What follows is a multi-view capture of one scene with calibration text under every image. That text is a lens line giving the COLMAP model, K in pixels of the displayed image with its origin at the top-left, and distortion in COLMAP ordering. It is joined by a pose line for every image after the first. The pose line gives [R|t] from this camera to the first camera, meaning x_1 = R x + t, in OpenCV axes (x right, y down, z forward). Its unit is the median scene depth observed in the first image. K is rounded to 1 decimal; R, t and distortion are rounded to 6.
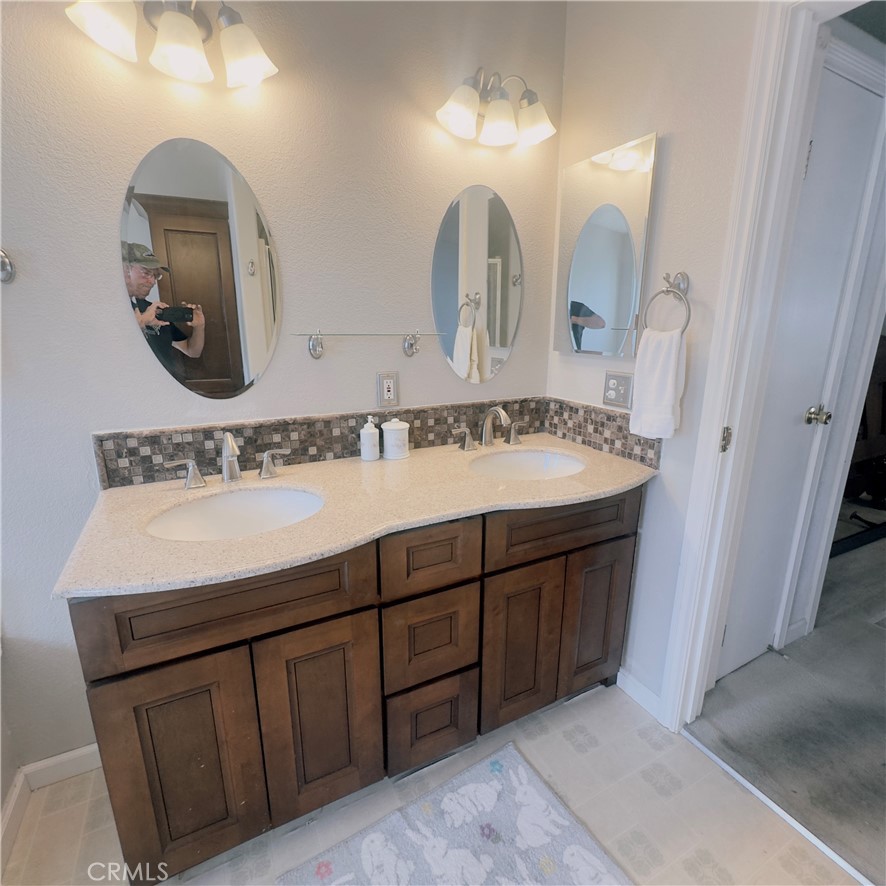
lens RADIAL K [[471.3, 0, 443.0], [0, 471.3, 443.0], [0, 0, 1]] dist [-0.002088, -0.000194]
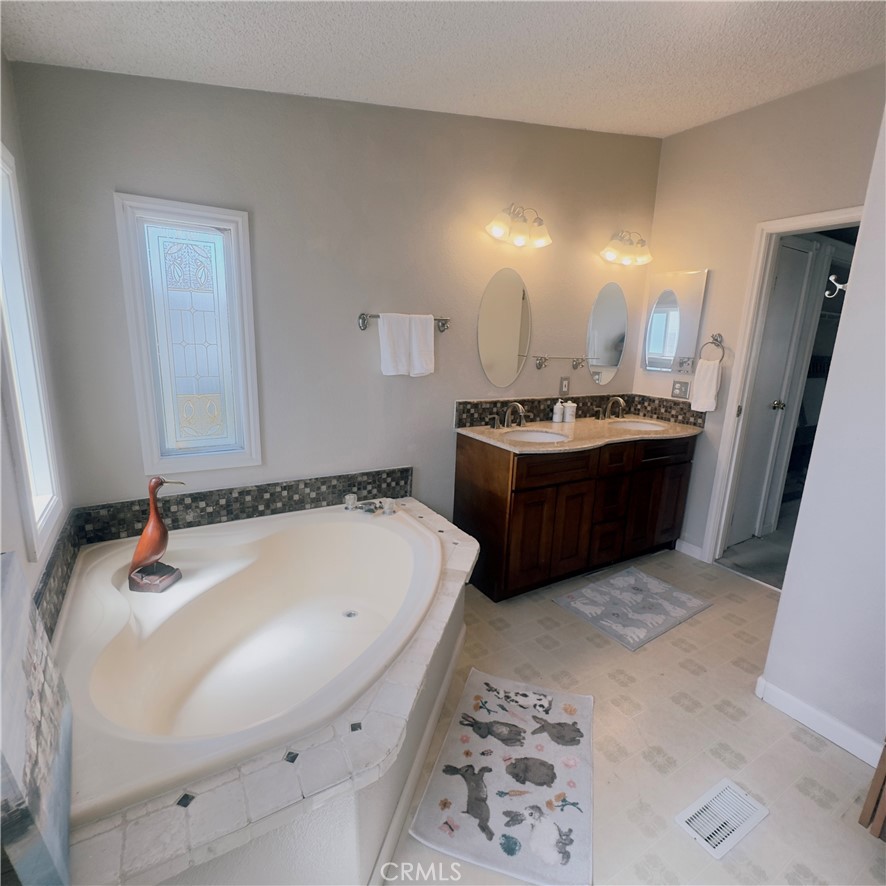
lens RADIAL K [[471.3, 0, 443.0], [0, 471.3, 443.0], [0, 0, 1]] dist [-0.002088, -0.000194]
pose [[0.997784, 0.017100, 0.064298, -0.743971], [-0.015236, 0.999452, -0.029371, 0.184806], [-0.064765, 0.028326, 0.997498, -0.887178]]
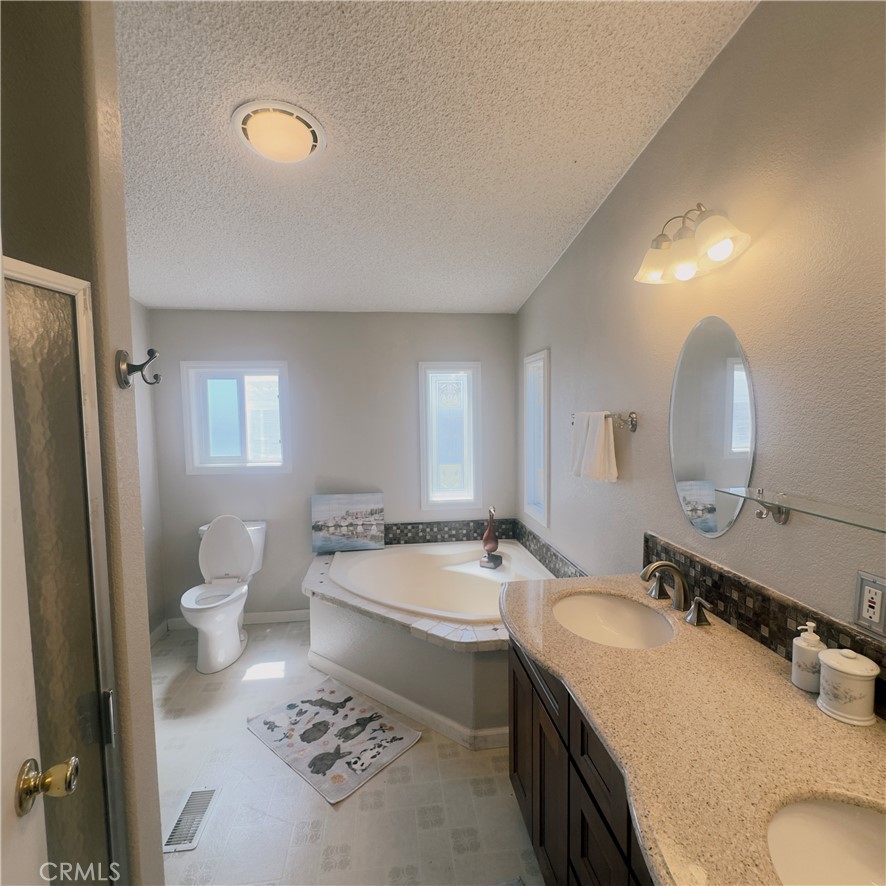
lens RADIAL K [[471.3, 0, 443.0], [0, 471.3, 443.0], [0, 0, 1]] dist [-0.002088, -0.000194]
pose [[-0.348192, 0.064930, -0.935172, 0.626355], [-0.224933, 0.962667, 0.150588, -0.281974], [0.910037, 0.262784, -0.320588, 0.653810]]
